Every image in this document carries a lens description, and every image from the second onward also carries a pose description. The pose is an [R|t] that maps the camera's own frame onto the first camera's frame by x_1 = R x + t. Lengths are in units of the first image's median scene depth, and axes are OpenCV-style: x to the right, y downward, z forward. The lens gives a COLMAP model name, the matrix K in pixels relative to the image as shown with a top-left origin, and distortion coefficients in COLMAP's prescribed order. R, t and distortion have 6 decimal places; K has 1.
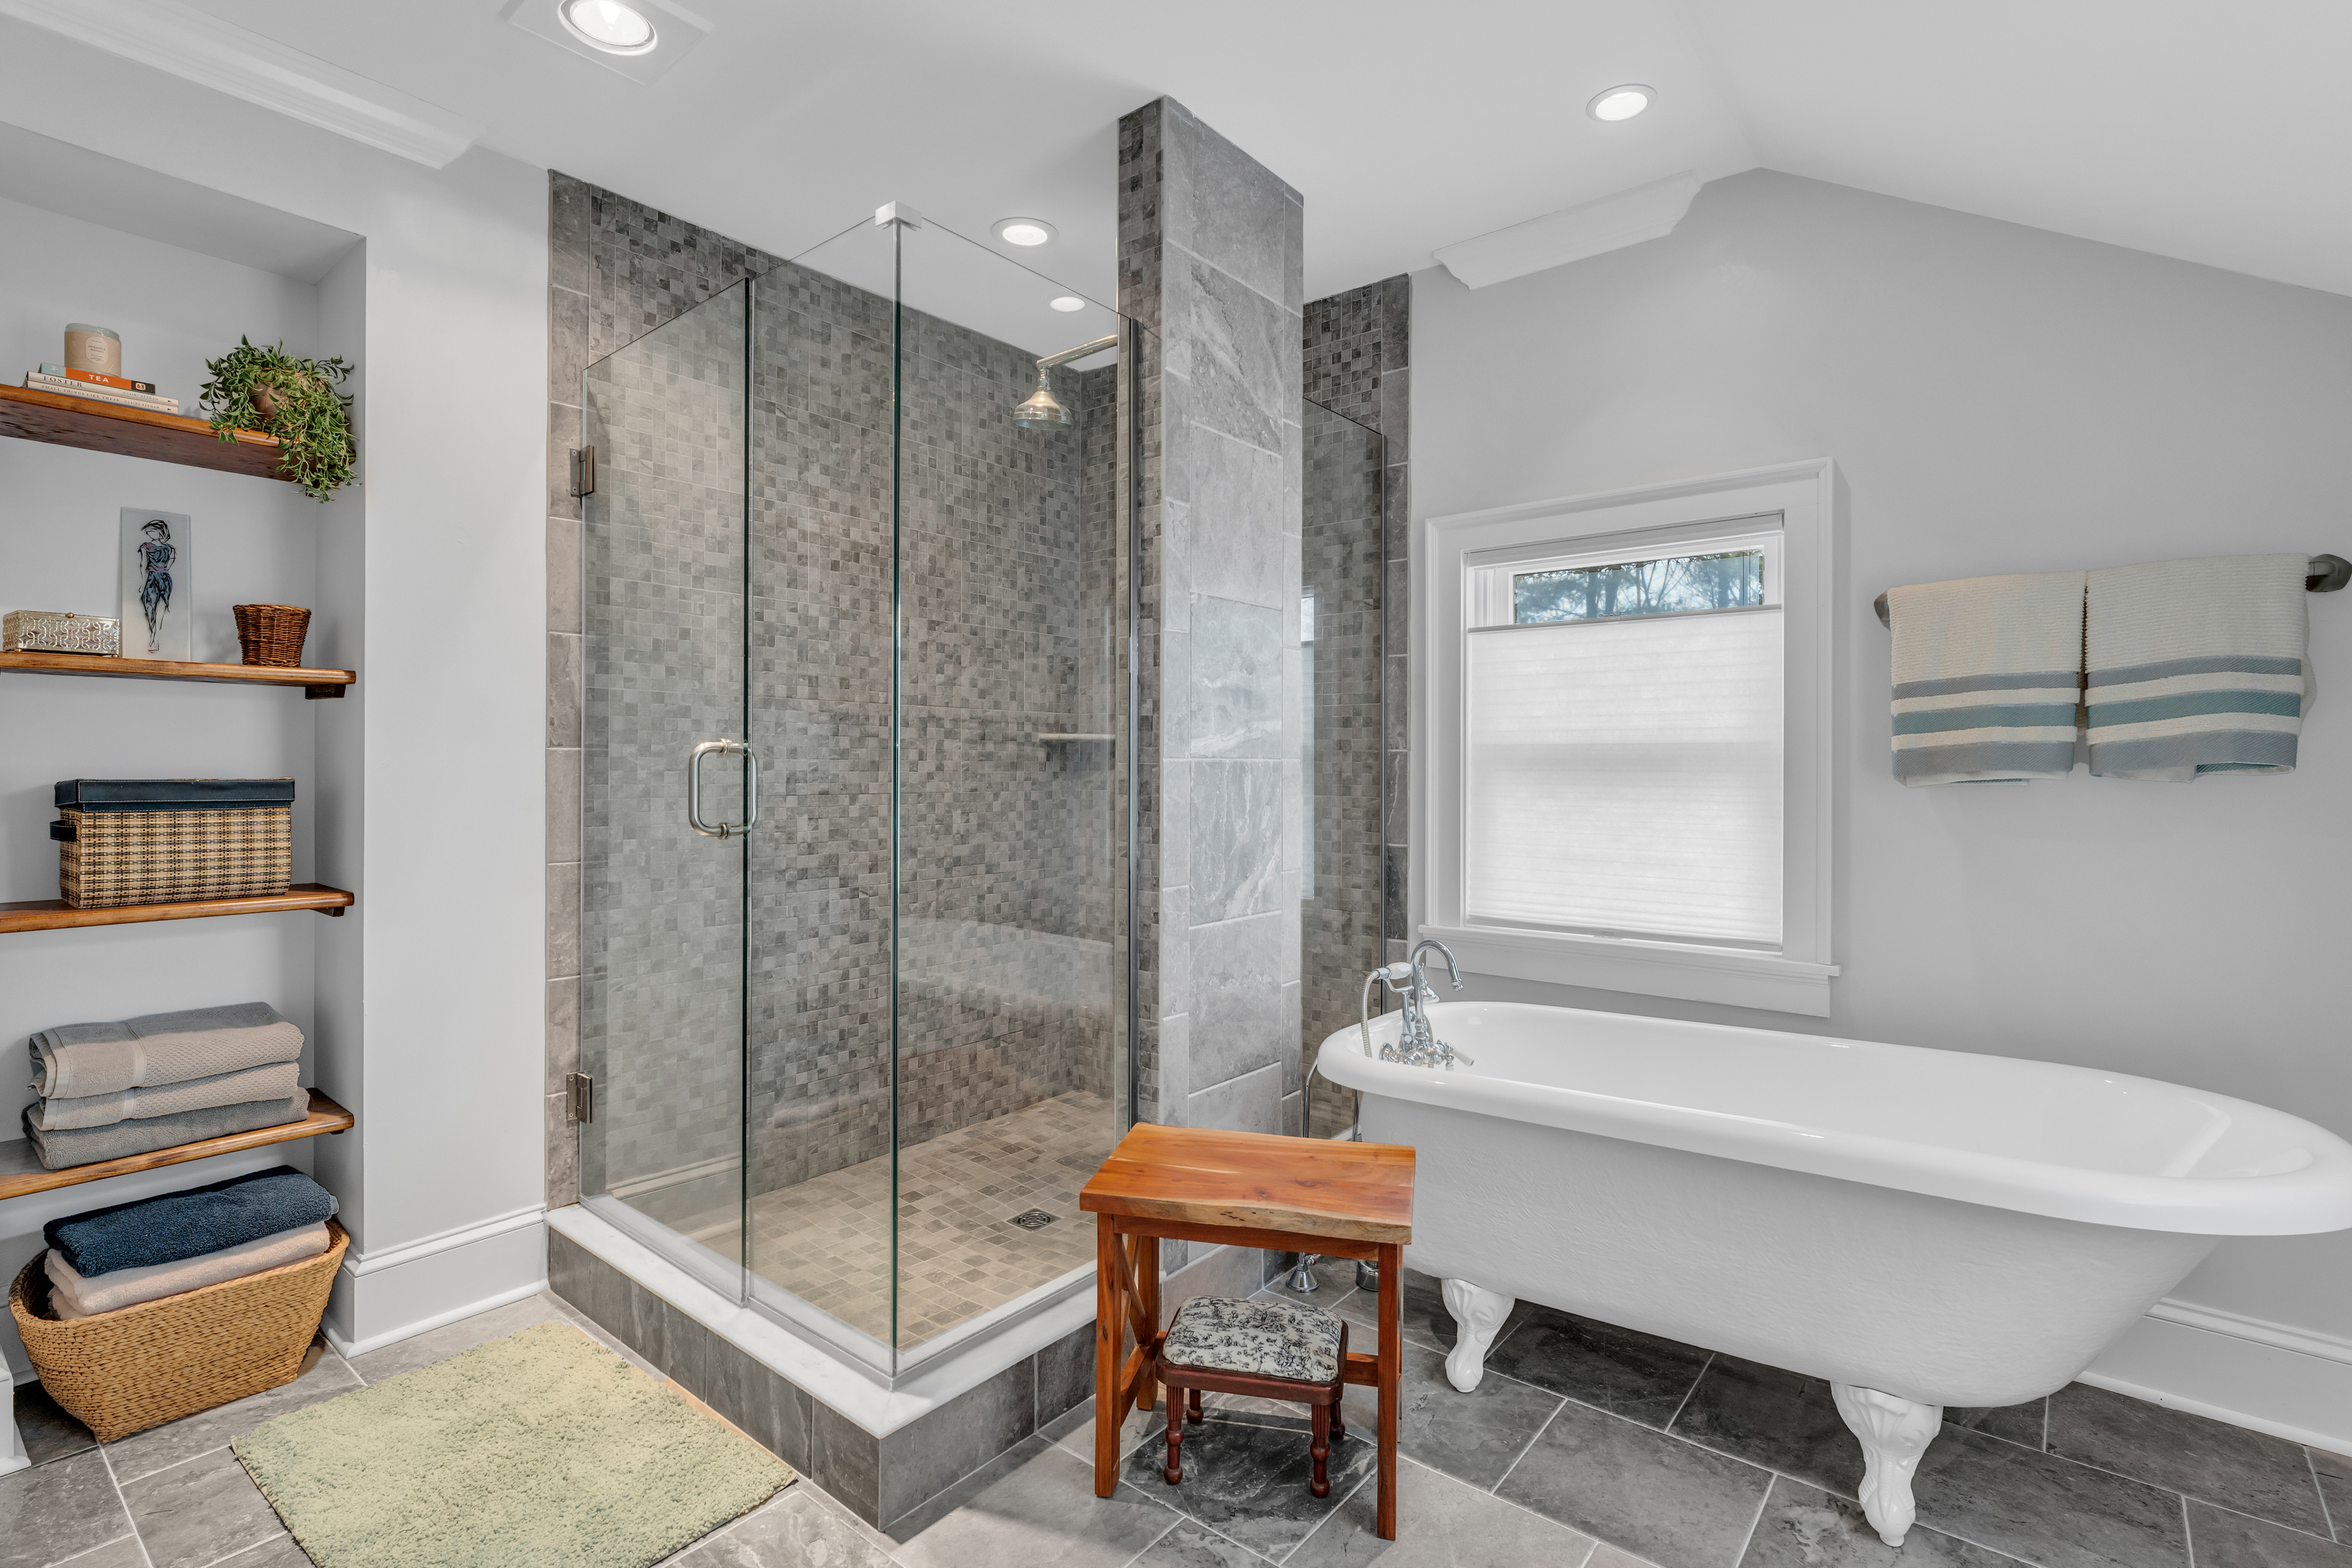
lens RADIAL K [[1100.9, 0, 1178.8], [0, 1100.9, 773.6], [0, 0, 1]] dist [-0.013013, -0.000398]
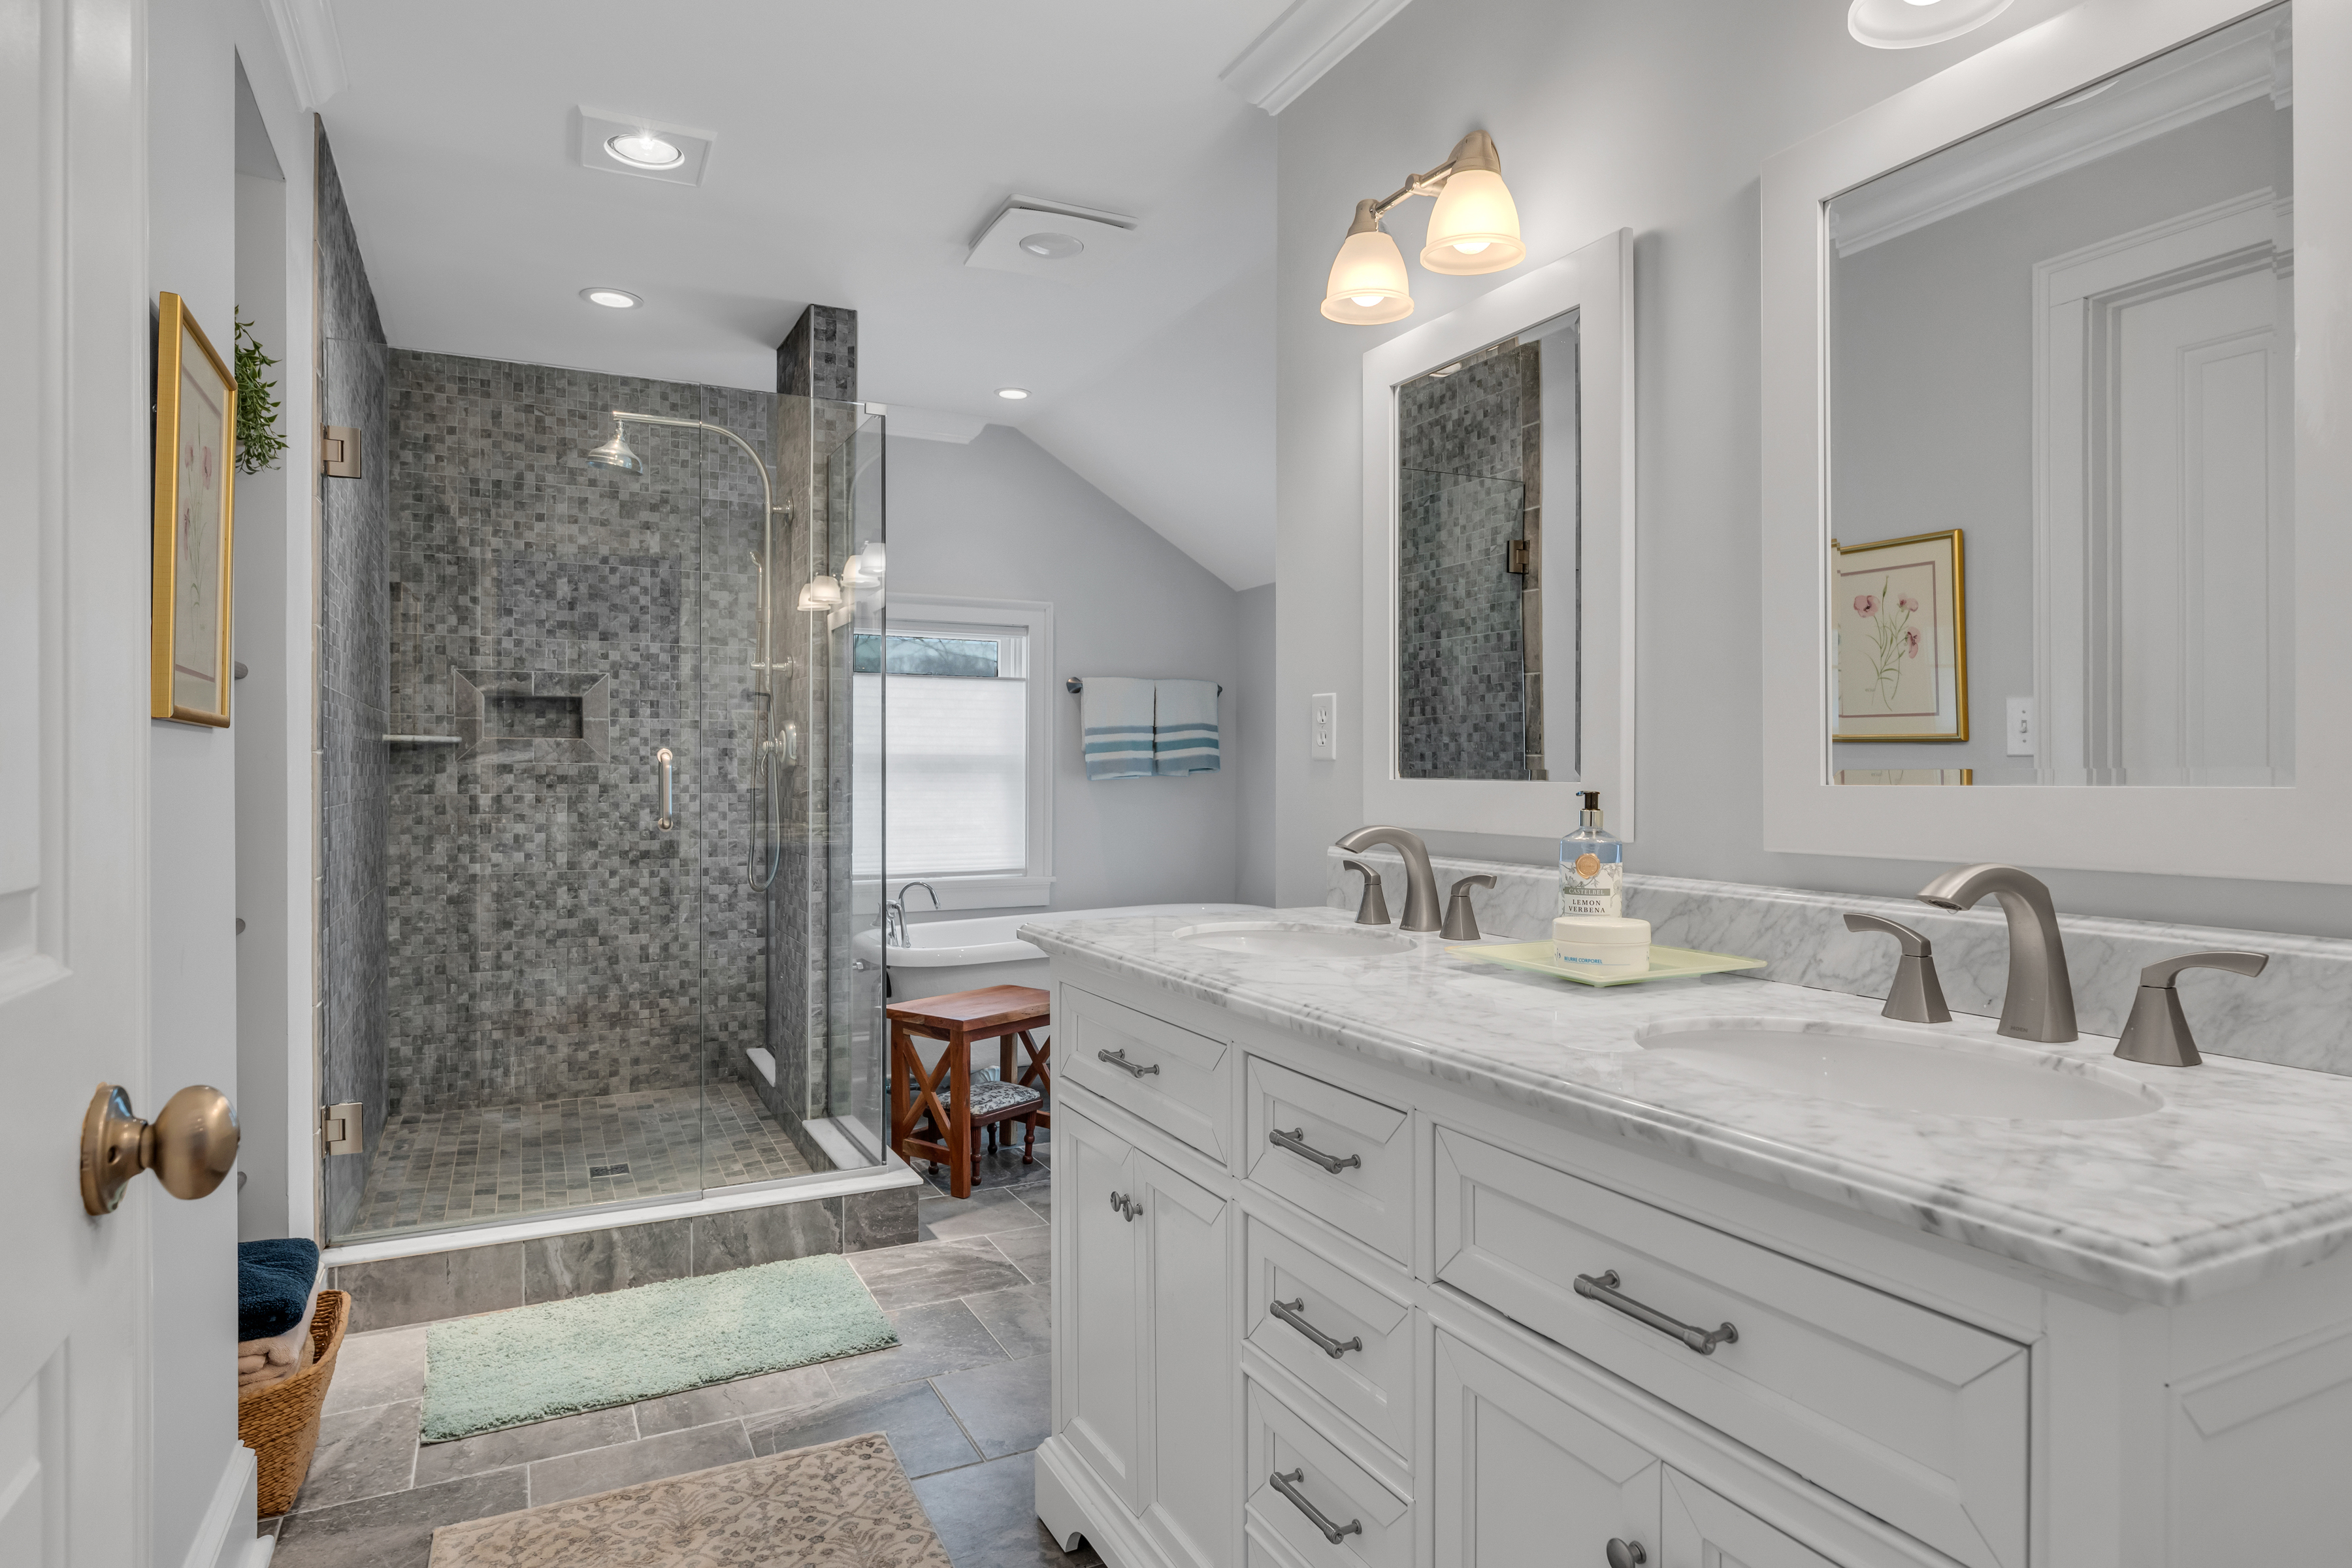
lens RADIAL K [[1352.2, 0, 1177.8], [0, 1352.2, 774.2], [0, 0, 1]] dist [0.001460, 0.000094]
pose [[0.415253, -0.007422, 0.909676, -1.346387], [0.001564, 0.999971, 0.007445, -0.015064], [-0.909705, -0.001669, 0.415252, -0.134109]]
